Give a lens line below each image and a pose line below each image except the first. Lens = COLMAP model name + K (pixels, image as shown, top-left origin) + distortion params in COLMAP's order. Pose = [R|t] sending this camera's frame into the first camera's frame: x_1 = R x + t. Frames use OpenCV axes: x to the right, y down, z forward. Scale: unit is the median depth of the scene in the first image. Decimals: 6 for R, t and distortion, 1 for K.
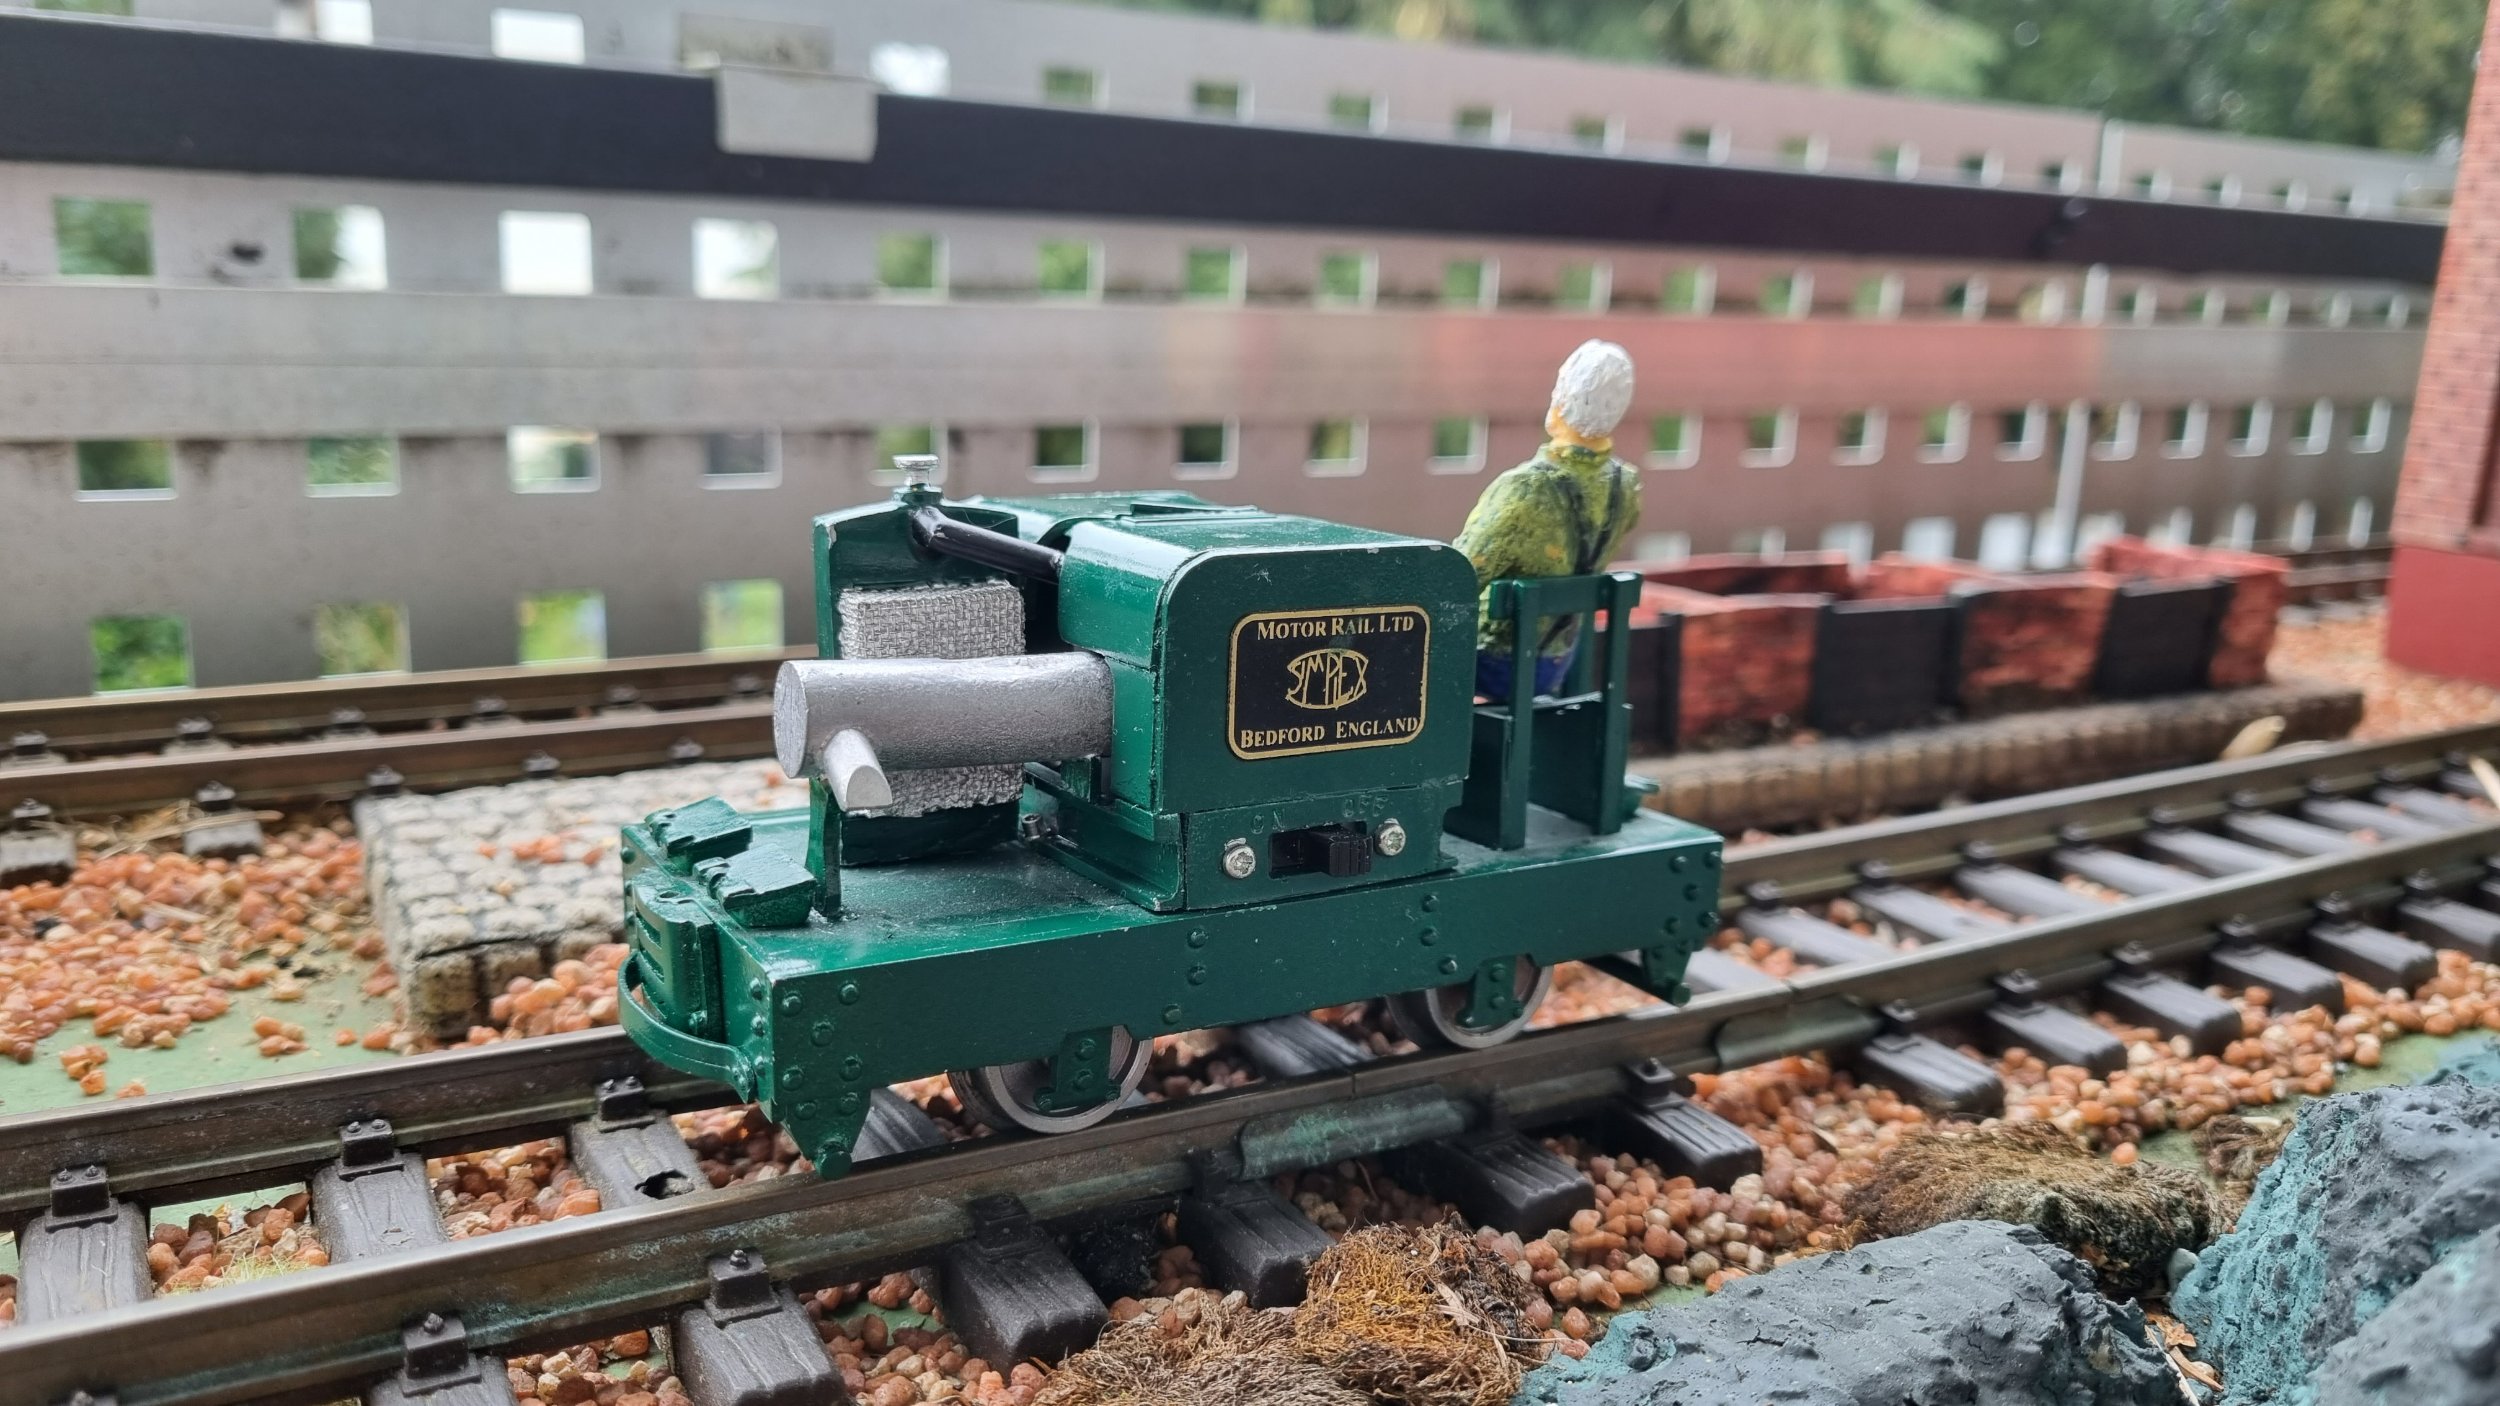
lens RADIAL K [[1912.7, 0, 1189.9], [0, 1912.7, 710.0], [0, 0, 1]] dist [0.005844, 0.013154]
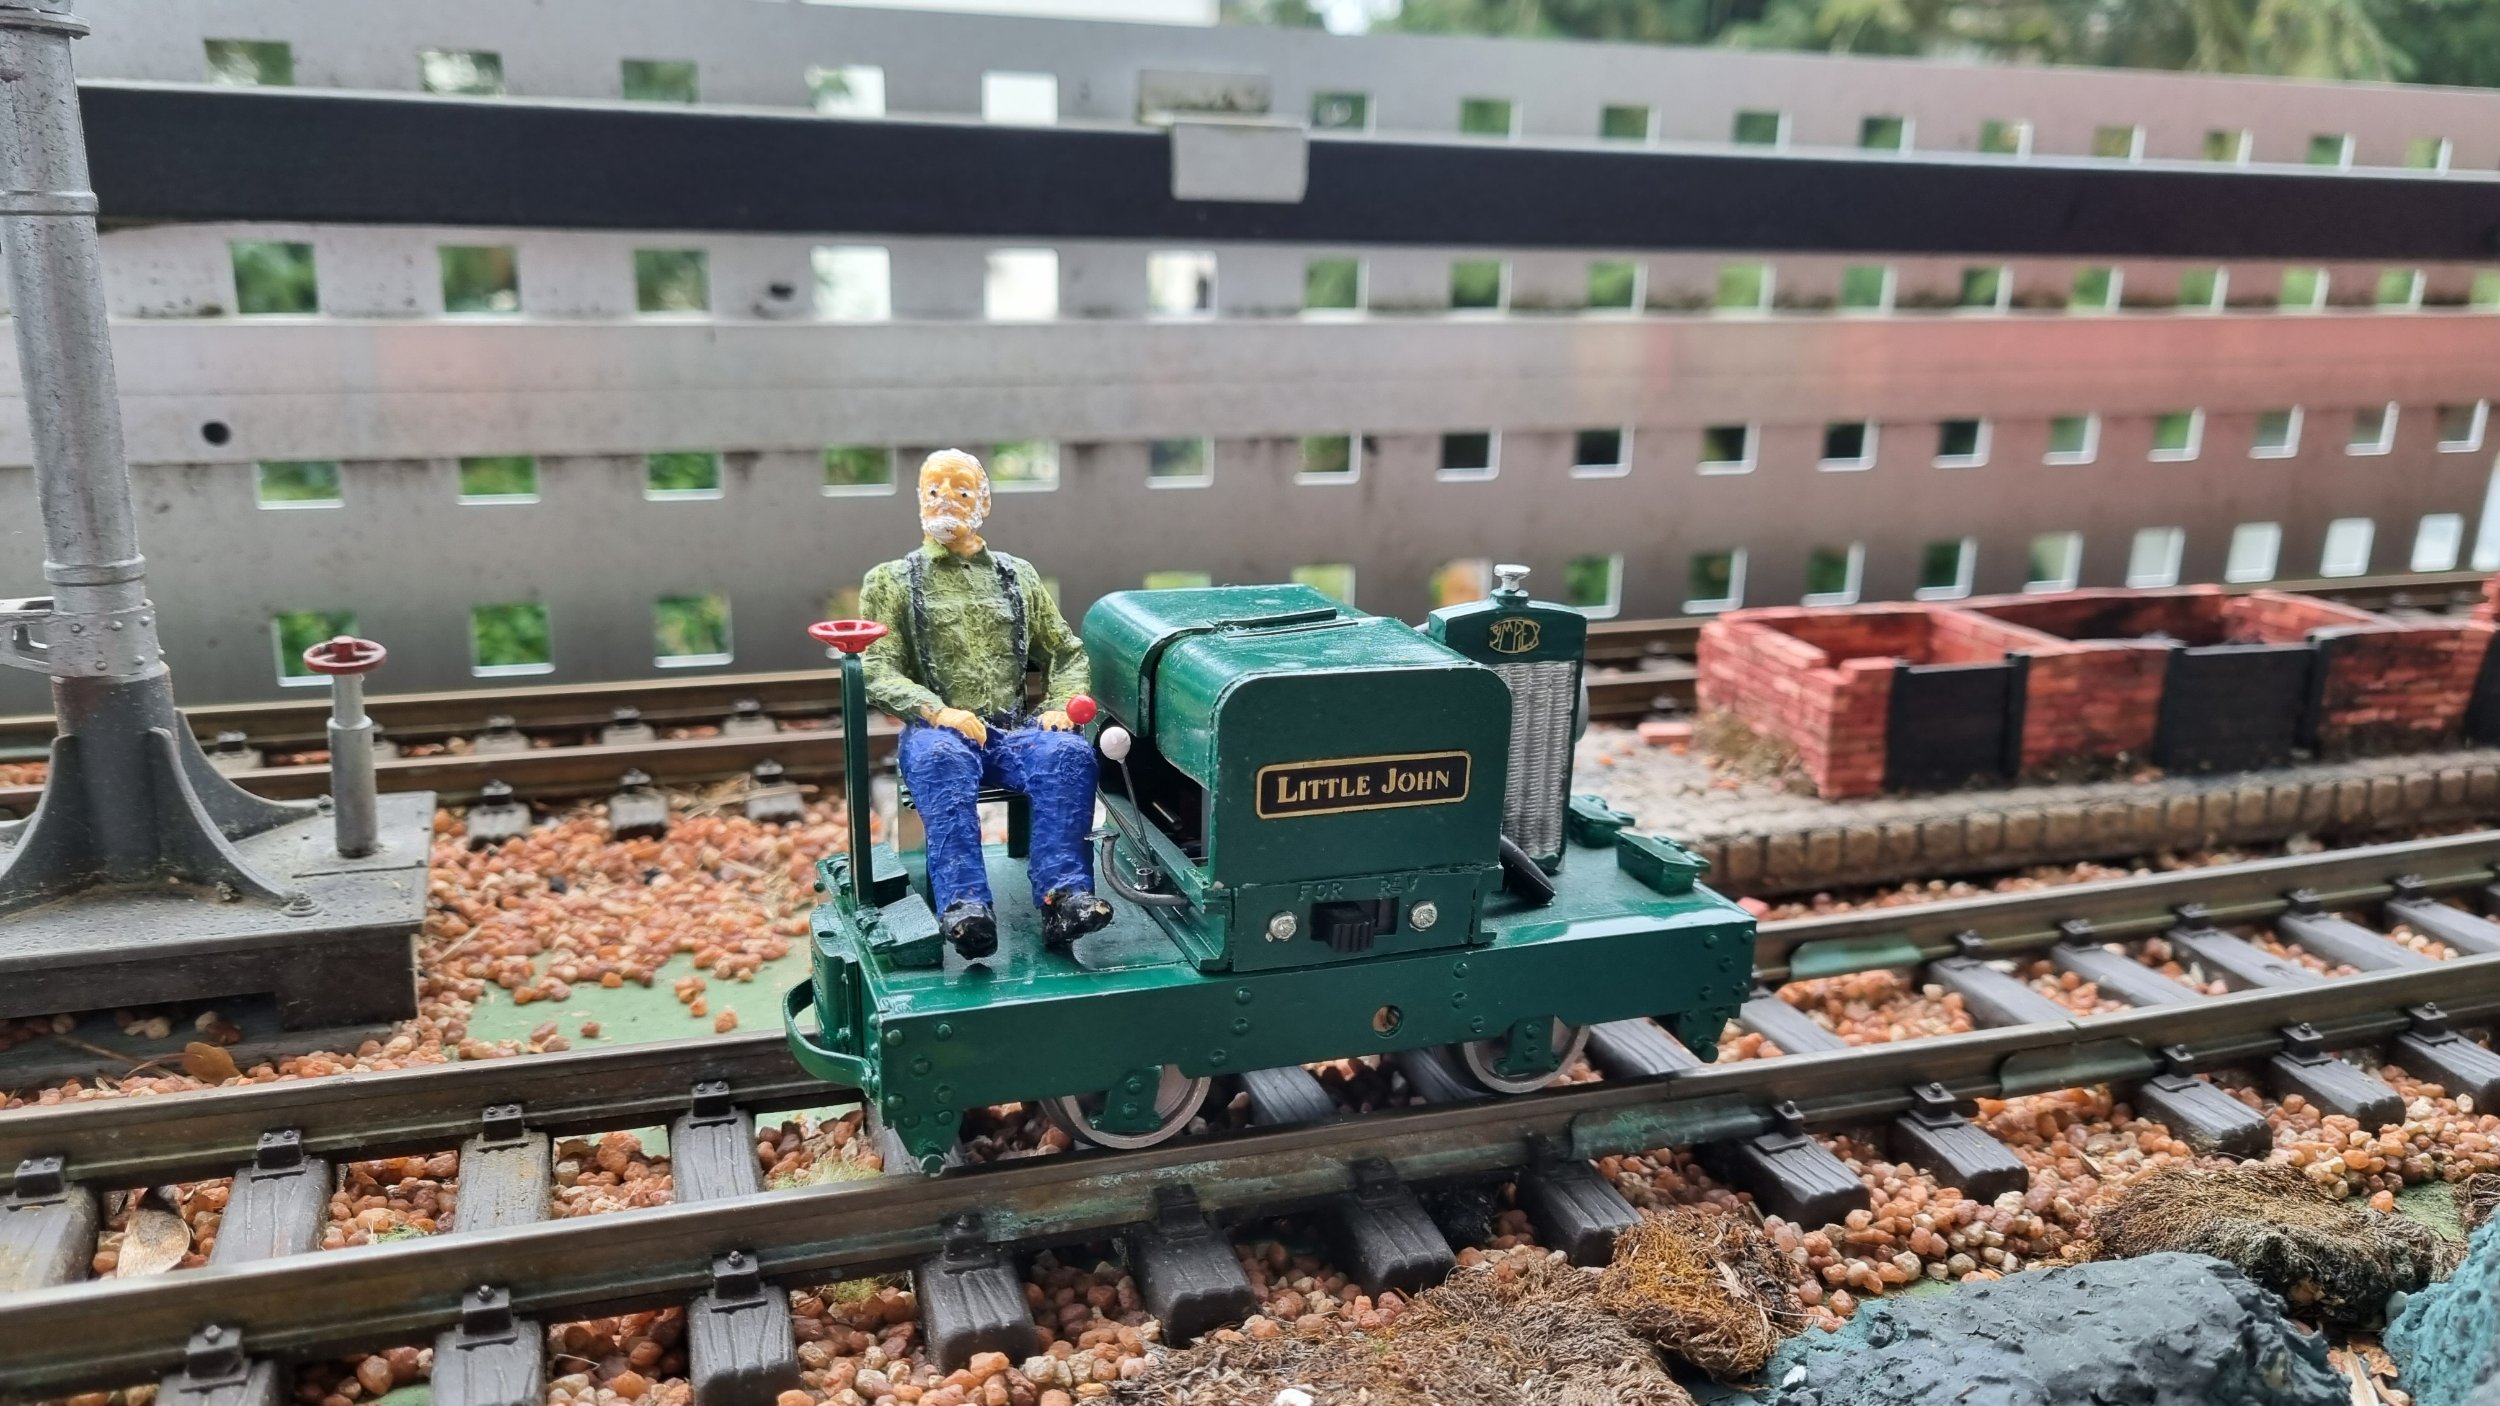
lens RADIAL K [[1870.0, 0, 1239.8], [0, 1870.0, 693.5], [0, 0, 1]] dist [0.030926, -0.010226]
pose [[0.981692, 0.036397, -0.186967, 0.032414], [-0.030333, 0.998920, 0.035192, -0.092892], [0.188046, -0.028877, 0.981736, -0.226080]]
